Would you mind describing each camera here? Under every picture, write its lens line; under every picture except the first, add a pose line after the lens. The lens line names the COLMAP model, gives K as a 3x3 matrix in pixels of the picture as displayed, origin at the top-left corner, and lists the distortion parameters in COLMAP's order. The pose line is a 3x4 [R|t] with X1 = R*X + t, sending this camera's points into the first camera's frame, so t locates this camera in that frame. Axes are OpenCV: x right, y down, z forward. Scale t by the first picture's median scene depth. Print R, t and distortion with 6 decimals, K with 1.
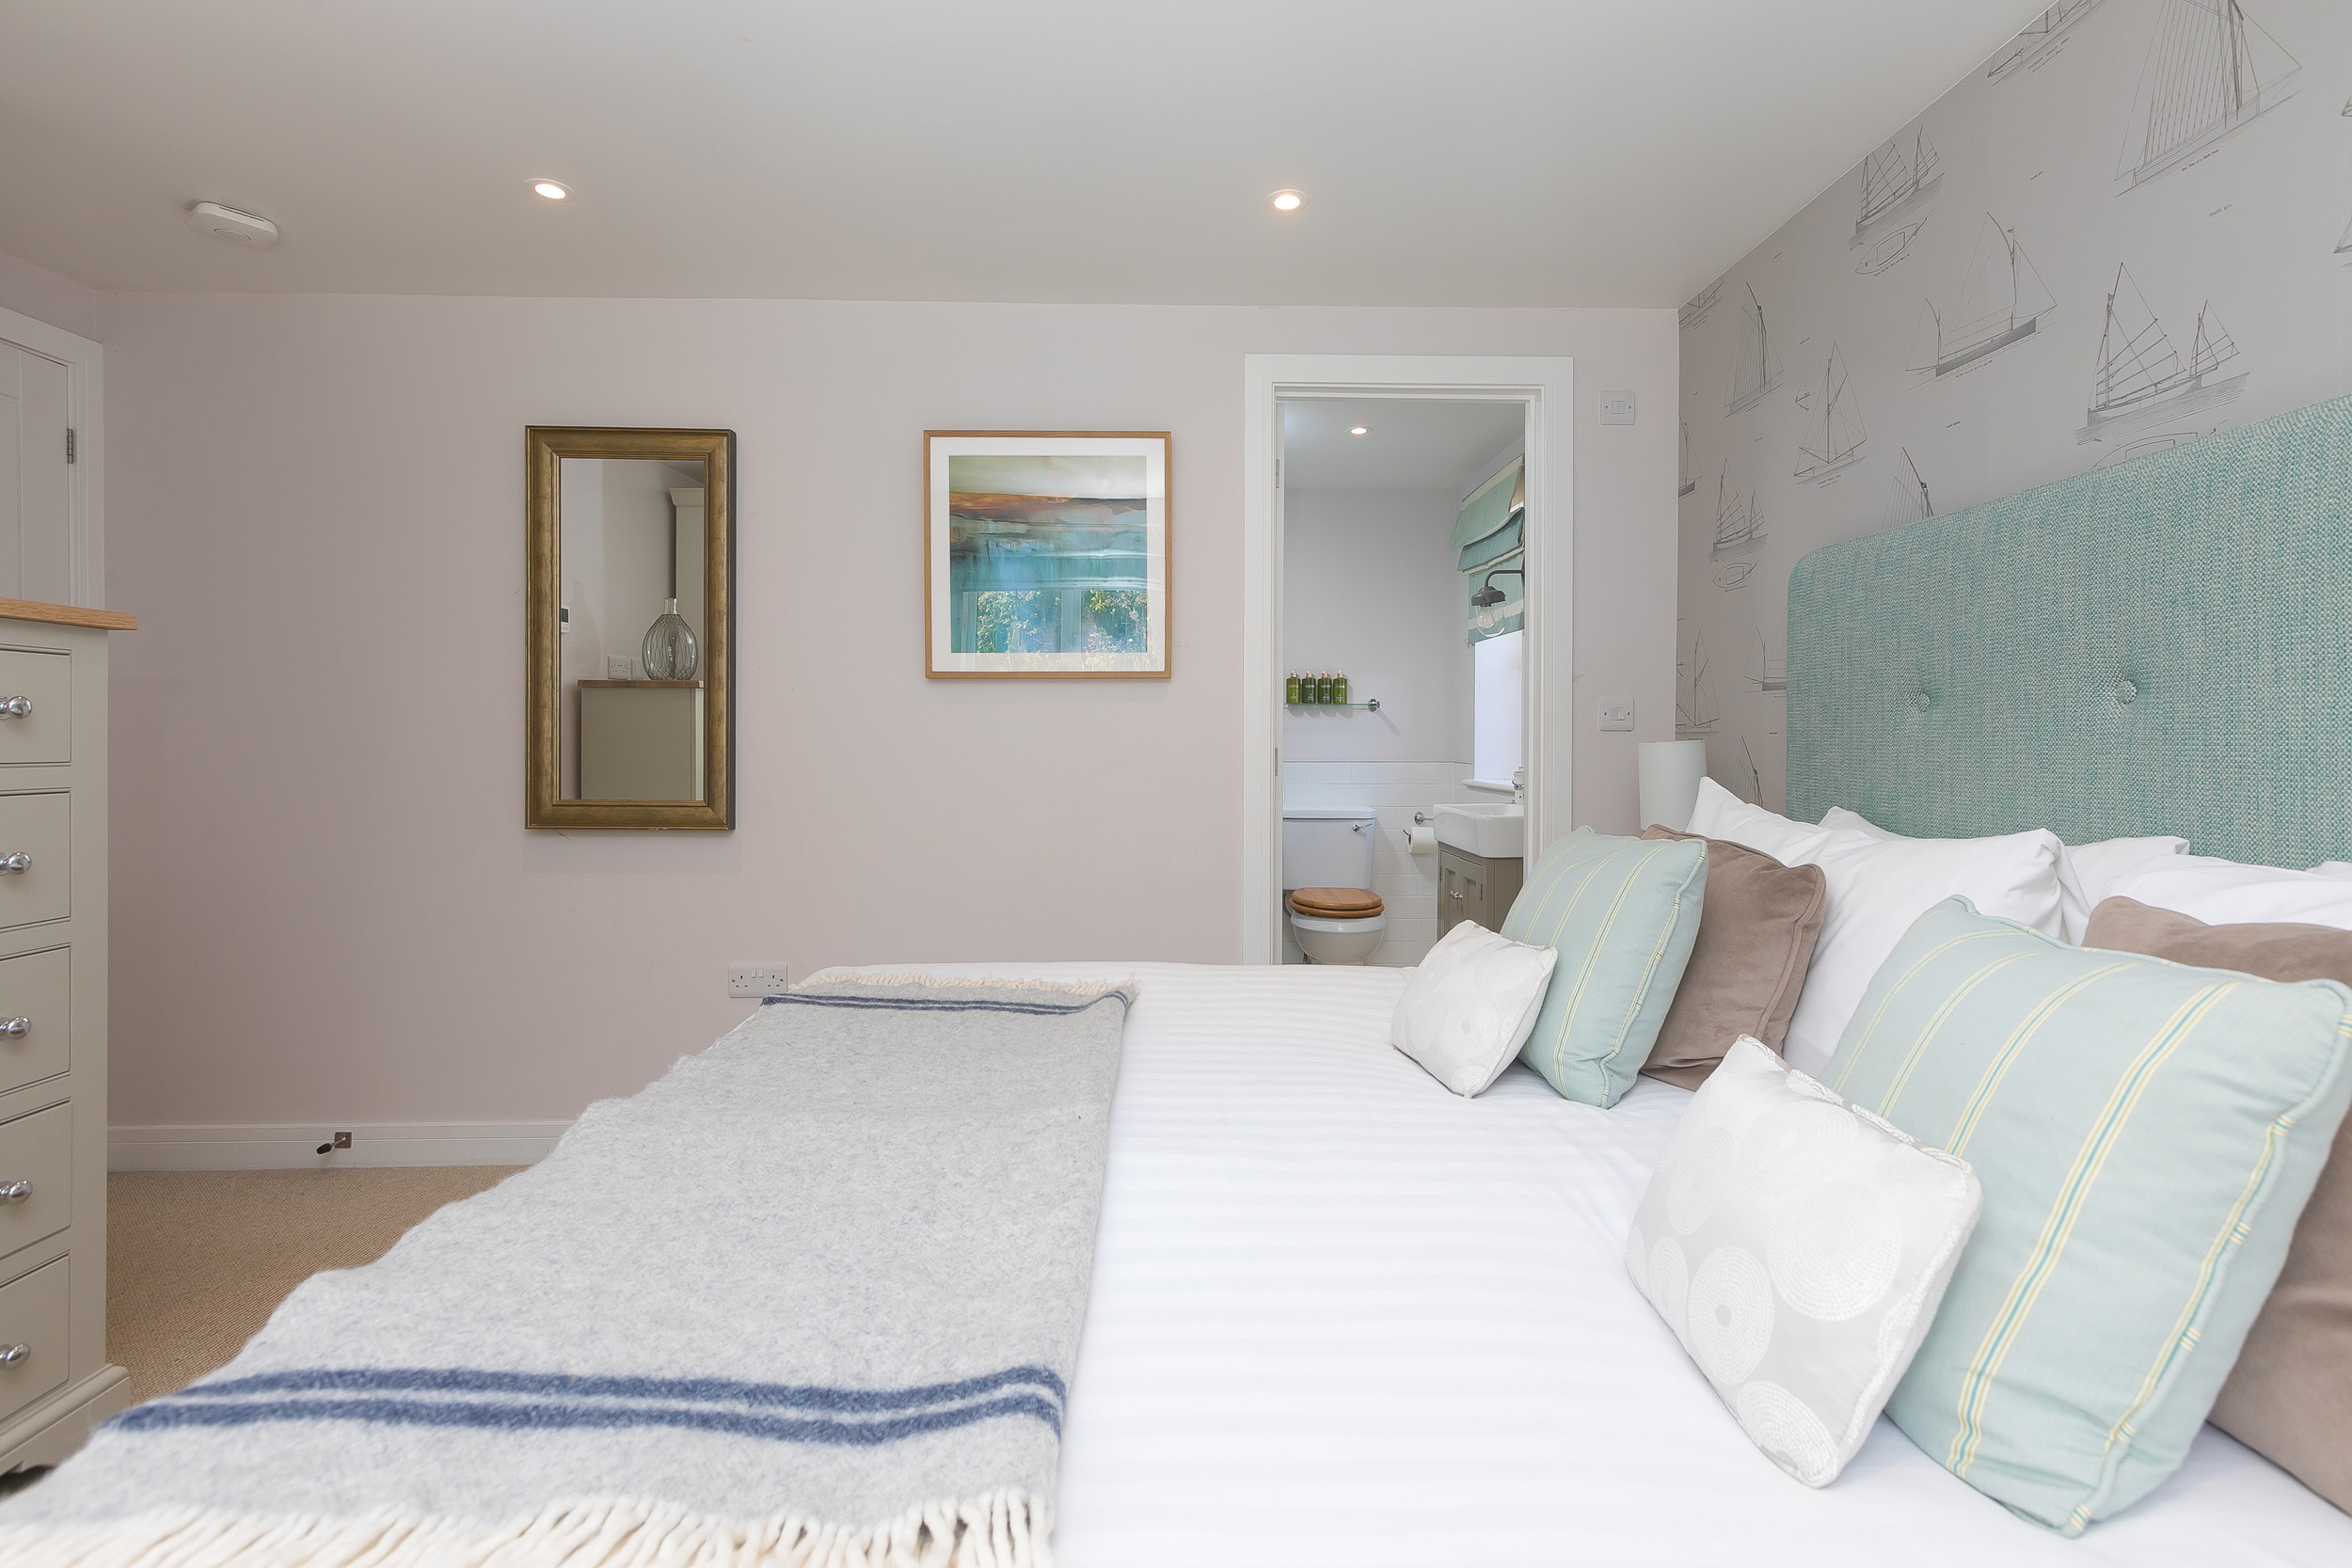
lens RADIAL K [[1080.9, 0, 1176.1], [0, 1080.9, 757.3], [0, 0, 1]] dist [0.002628, 0.000034]
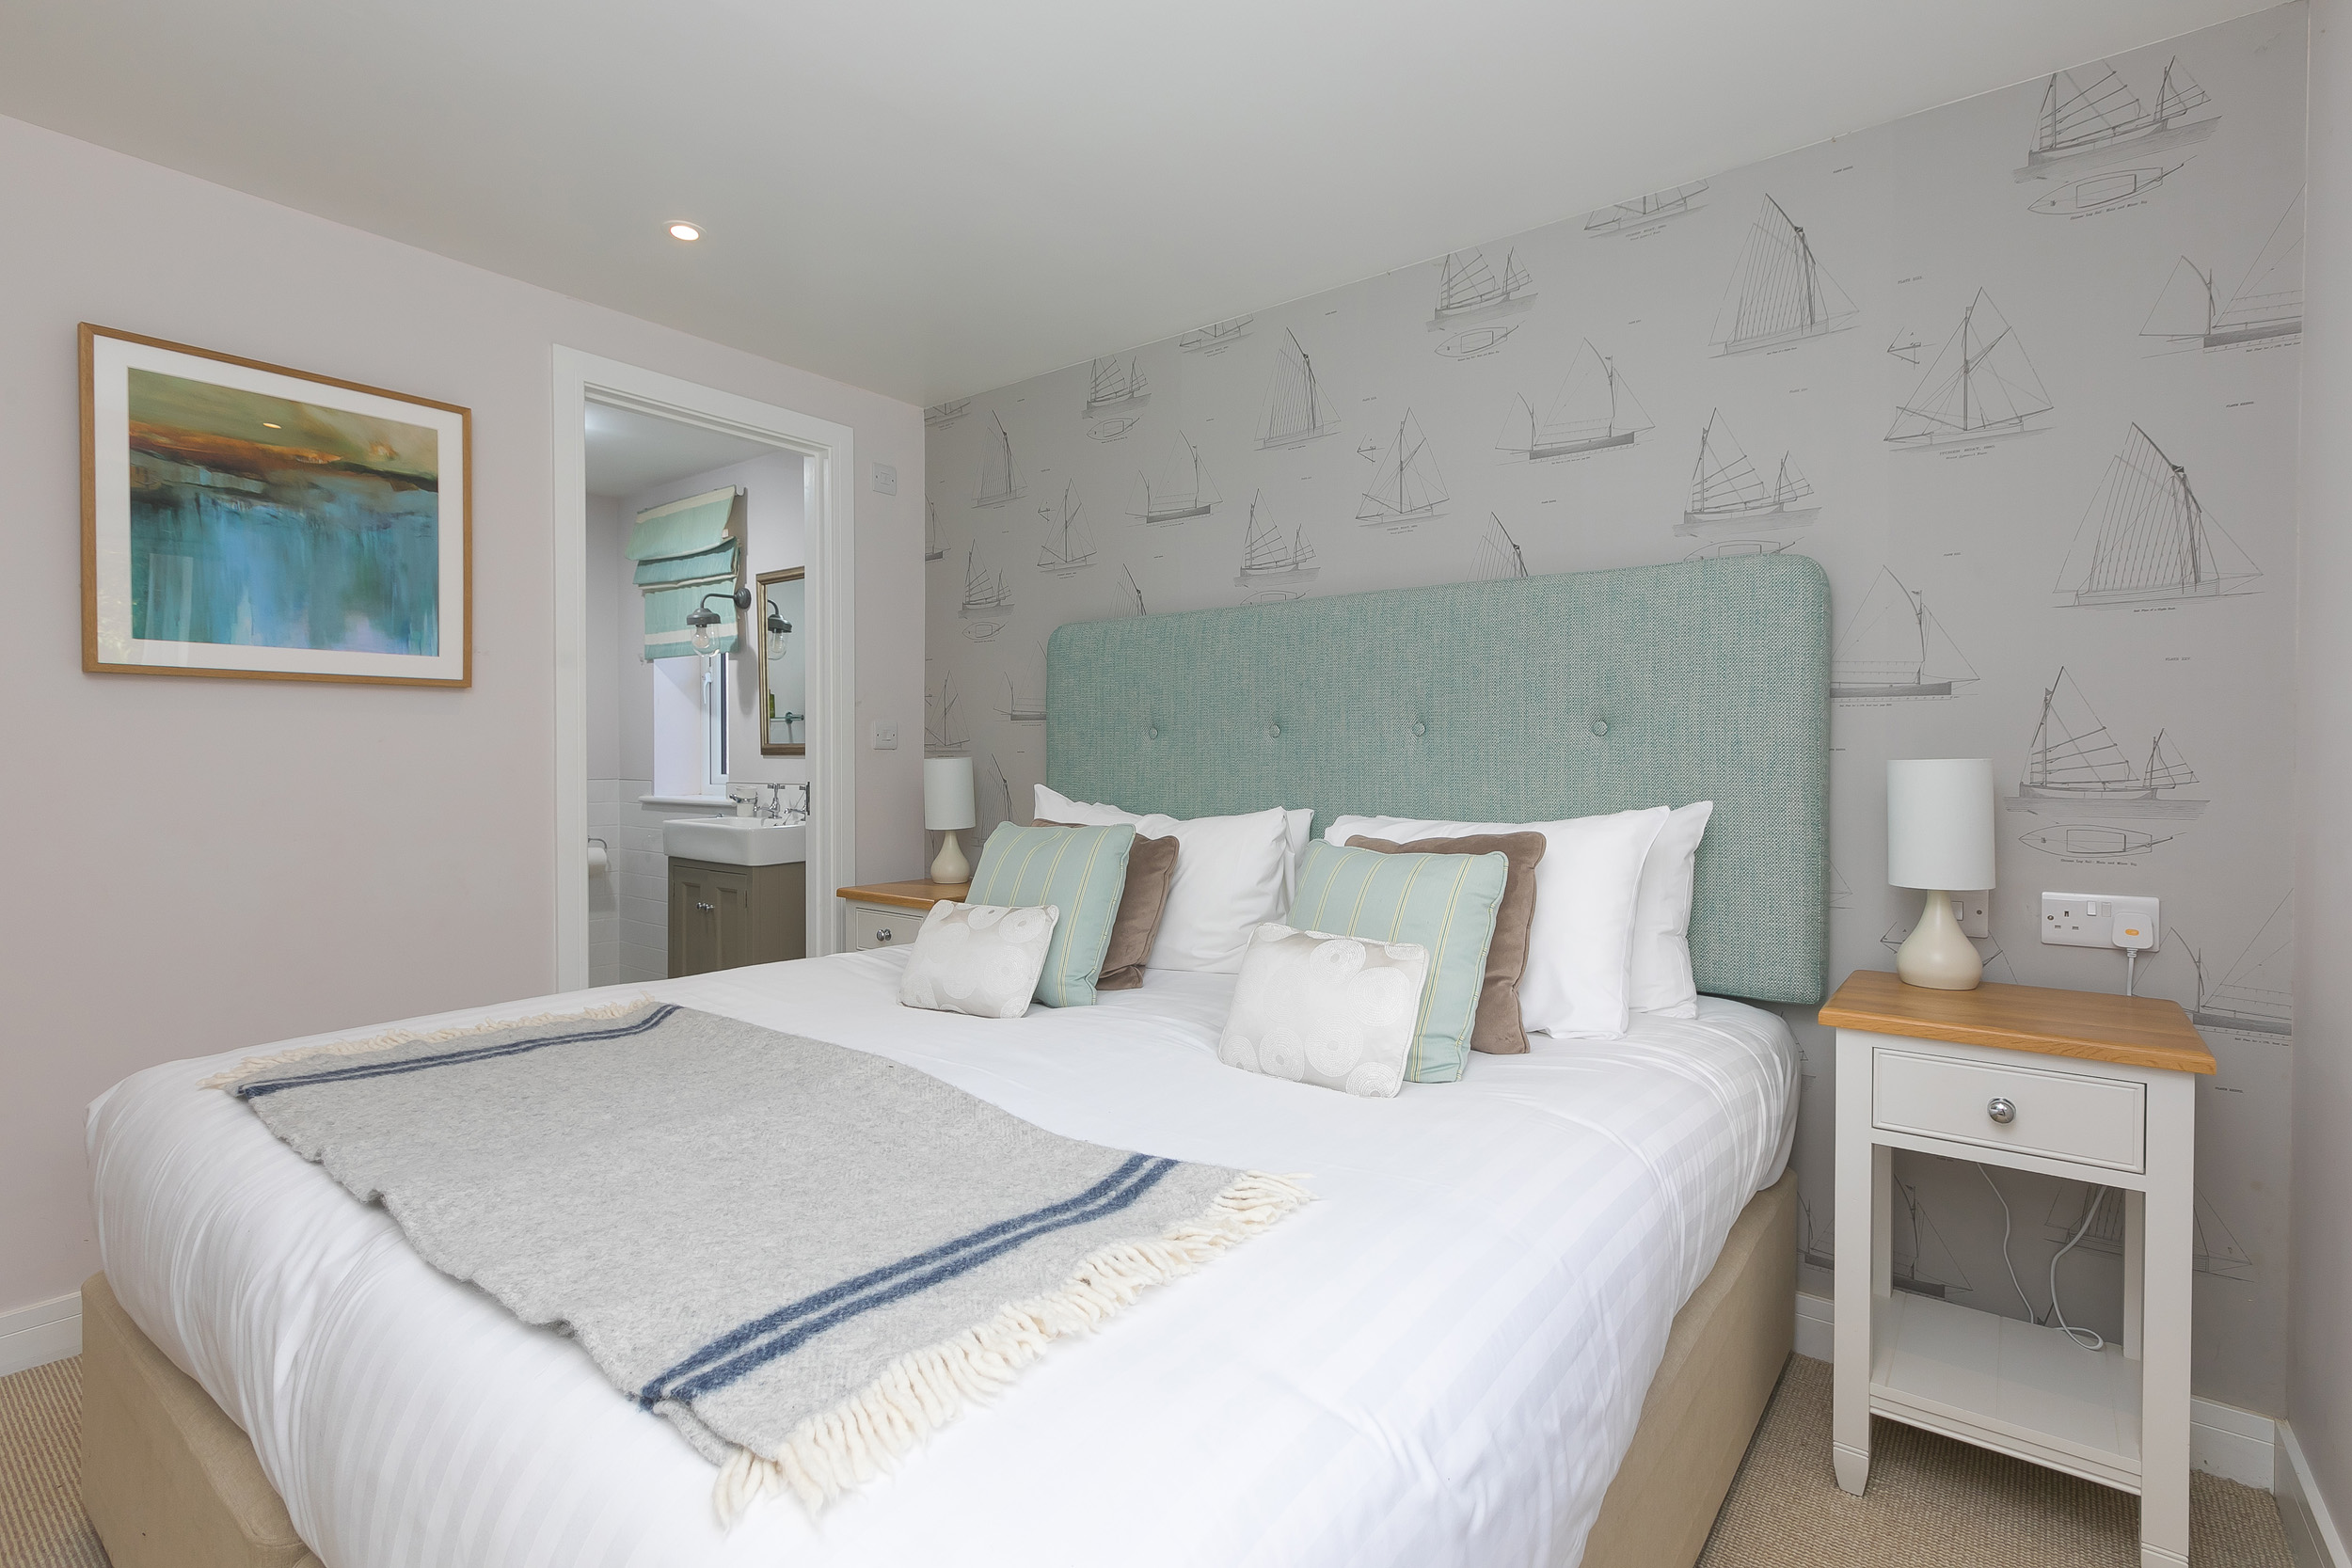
lens RADIAL K [[1106.0, 0, 1176.0], [0, 1106.0, 784.0], [0, 0, 1]] dist [0.001398, 0.000410]
pose [[0.625199, -0.019860, 0.780213, -0.404608], [0.012424, 0.999803, 0.015494, -0.001717], [-0.780367, 0.000007, 0.625322, -0.018223]]
